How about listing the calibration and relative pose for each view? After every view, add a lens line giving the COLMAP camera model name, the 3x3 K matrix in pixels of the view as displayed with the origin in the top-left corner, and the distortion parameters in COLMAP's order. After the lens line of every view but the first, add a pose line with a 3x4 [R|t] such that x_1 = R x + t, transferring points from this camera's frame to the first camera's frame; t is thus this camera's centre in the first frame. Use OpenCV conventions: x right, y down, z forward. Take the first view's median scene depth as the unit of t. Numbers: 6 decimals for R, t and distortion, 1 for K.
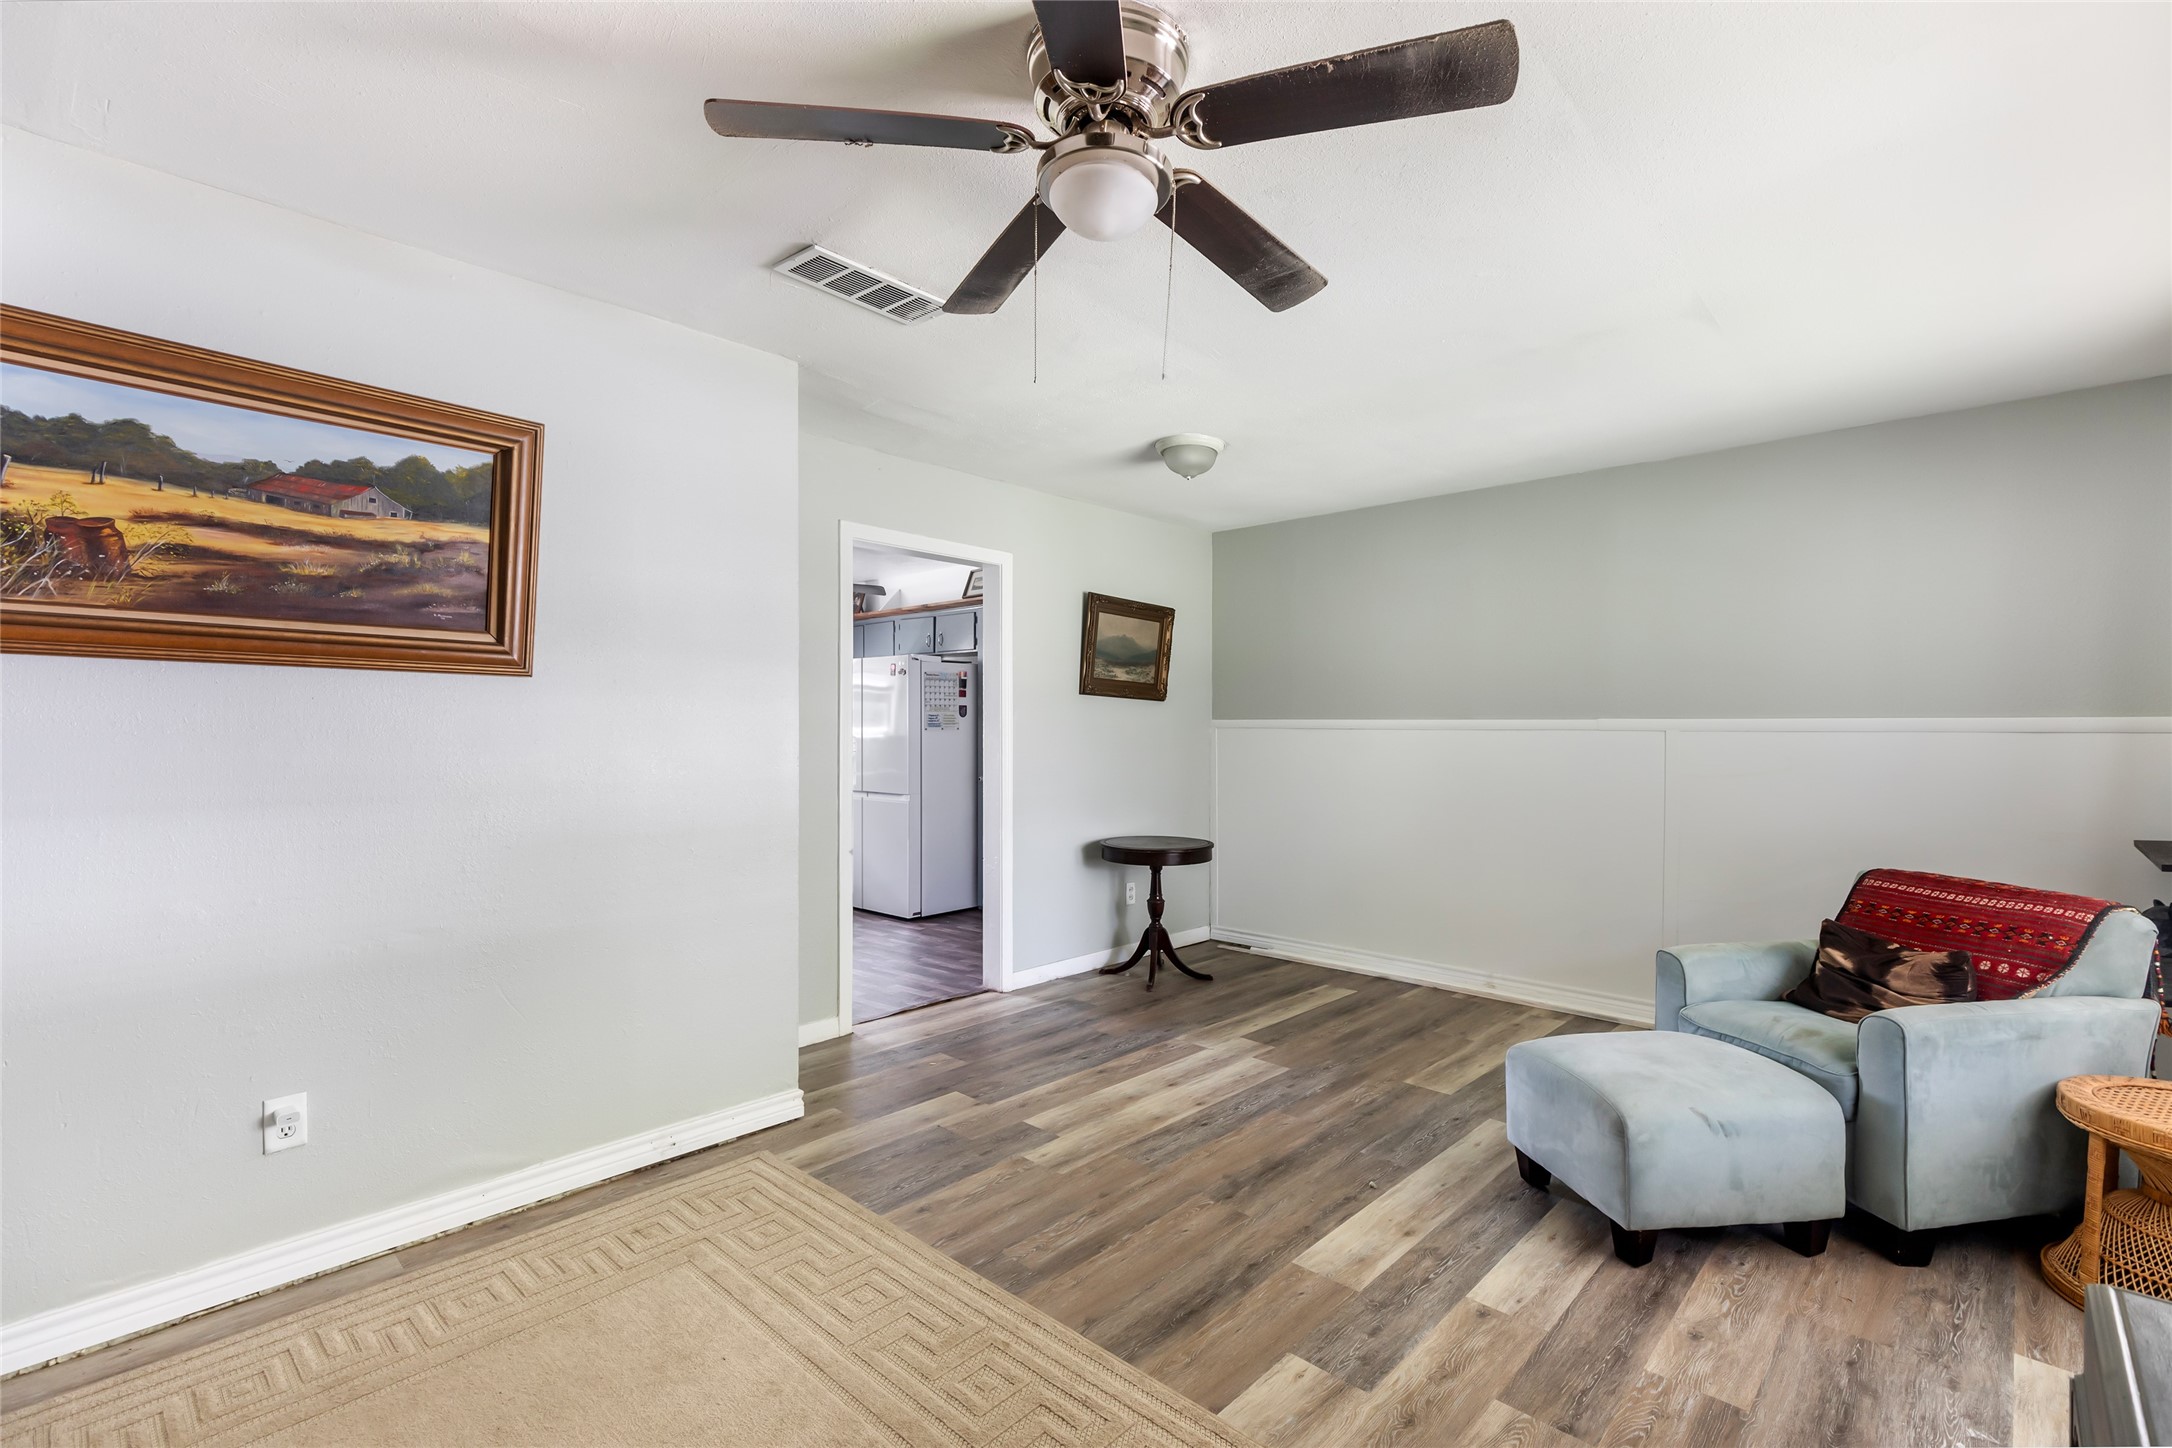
lens RADIAL K [[993.0, 0, 1086.0], [0, 993.0, 724.0], [0, 0, 1]] dist [0.006728, 0.000308]
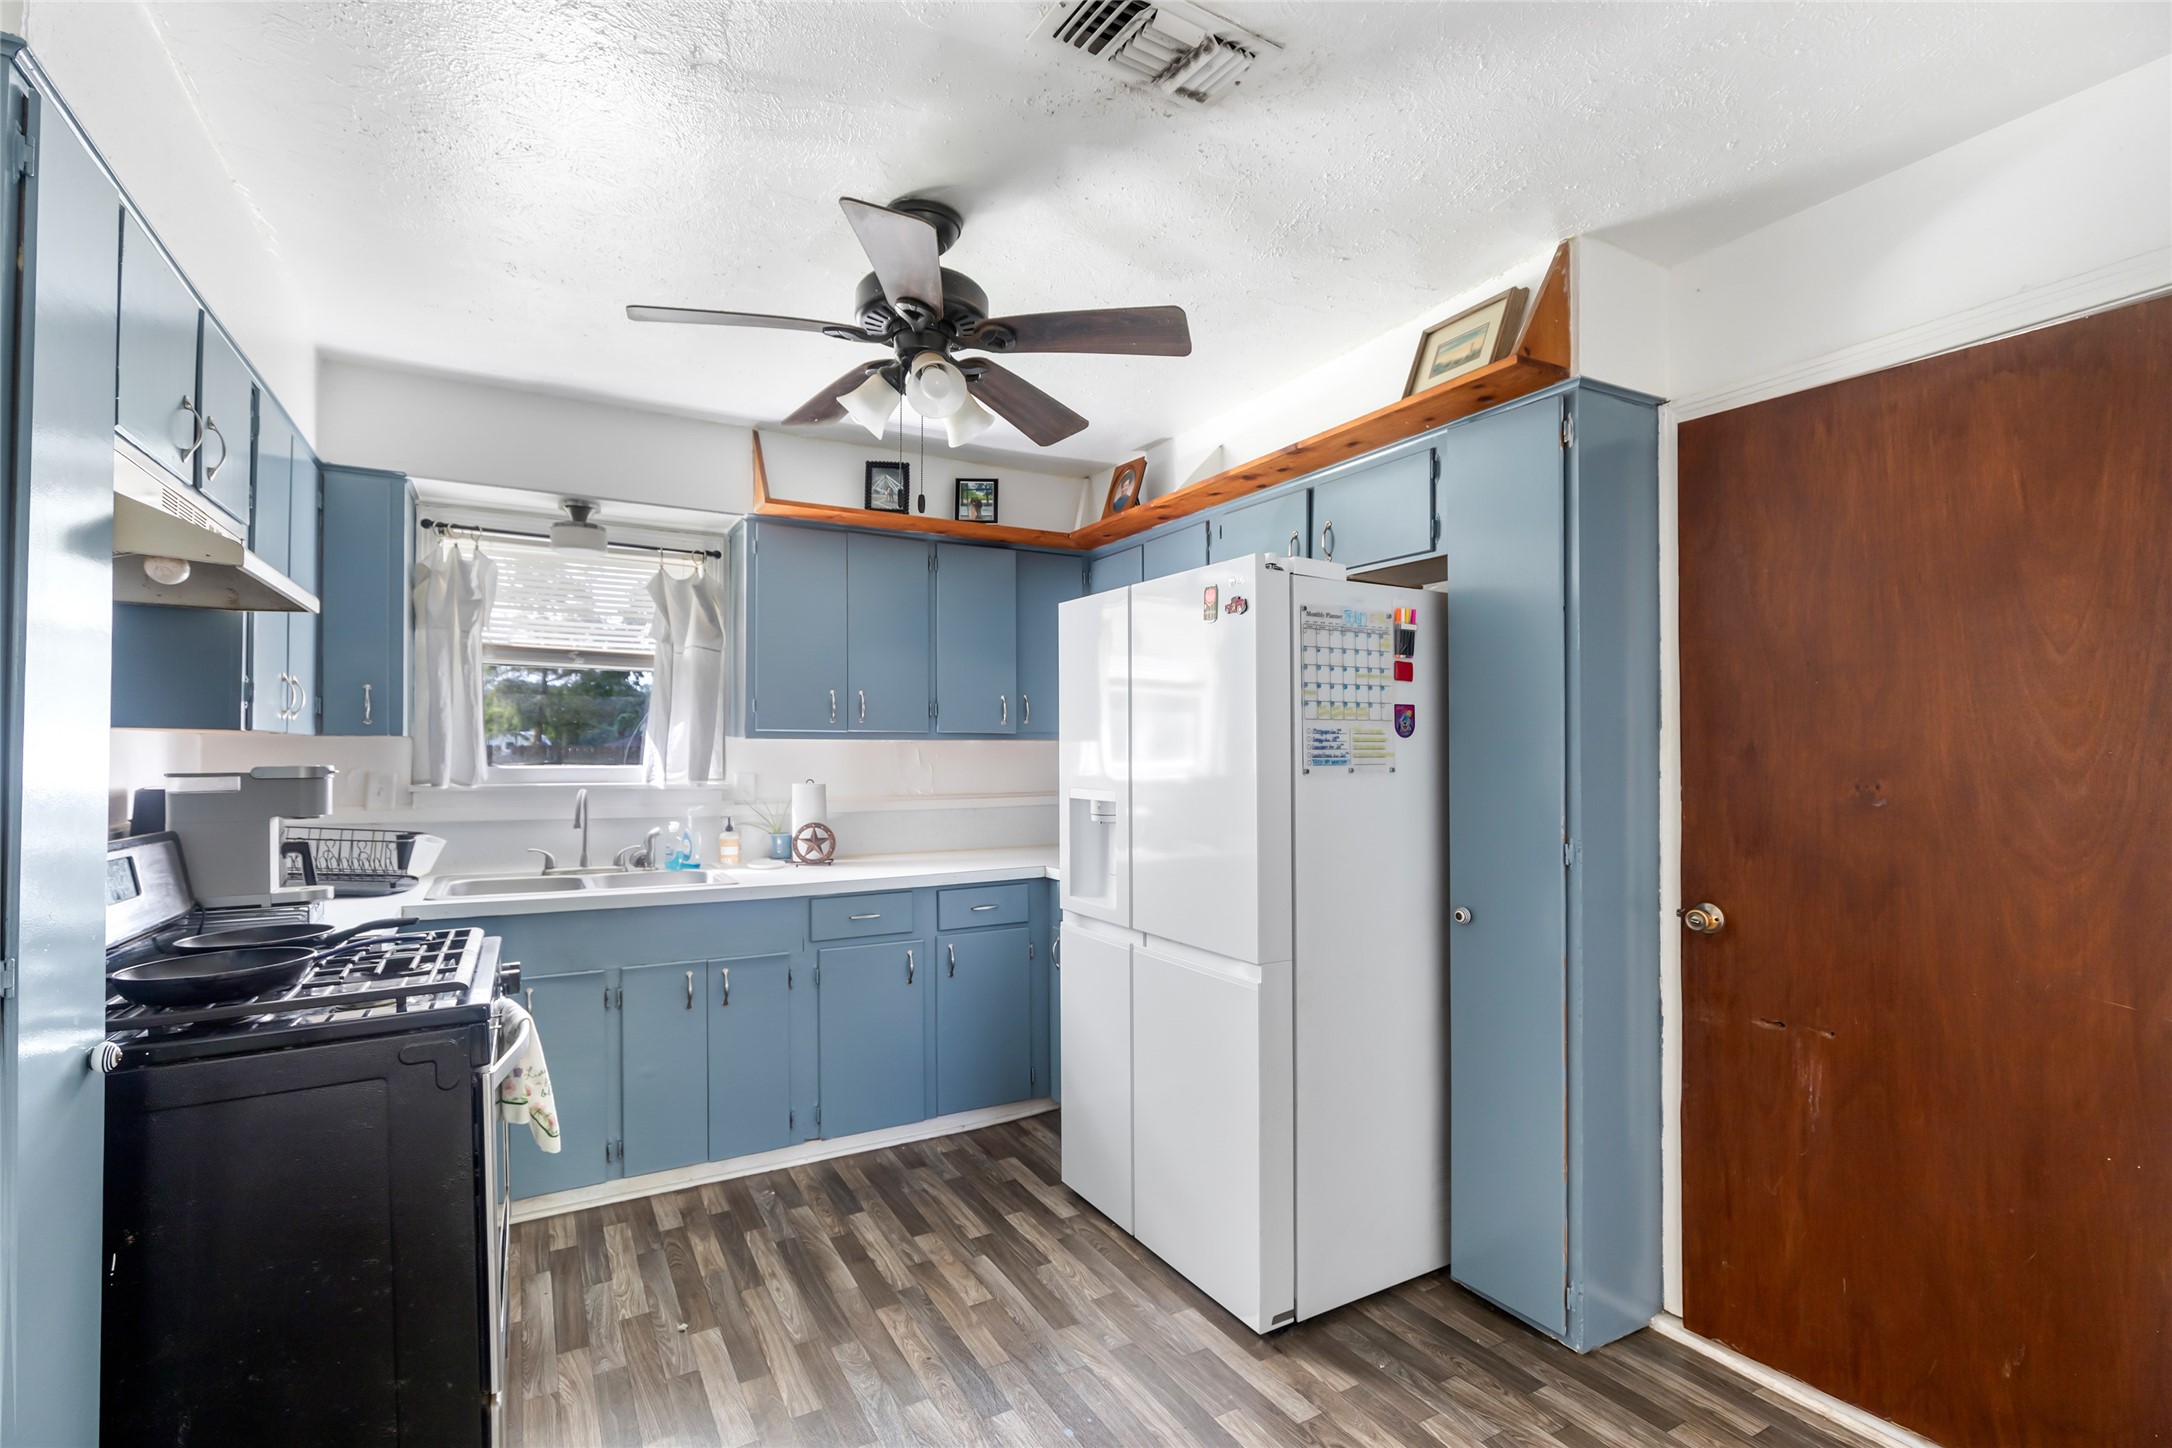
lens RADIAL K [[961.8, 0, 1091.3], [0, 961.8, 730.2], [0, 0, 1]] dist [0.002676, 0.000280]
pose [[0.956849, -0.007378, -0.290493, -0.311775], [-0.001224, 0.999566, -0.029416, 0.001561], [0.290584, 0.028502, 0.956425, 1.517483]]
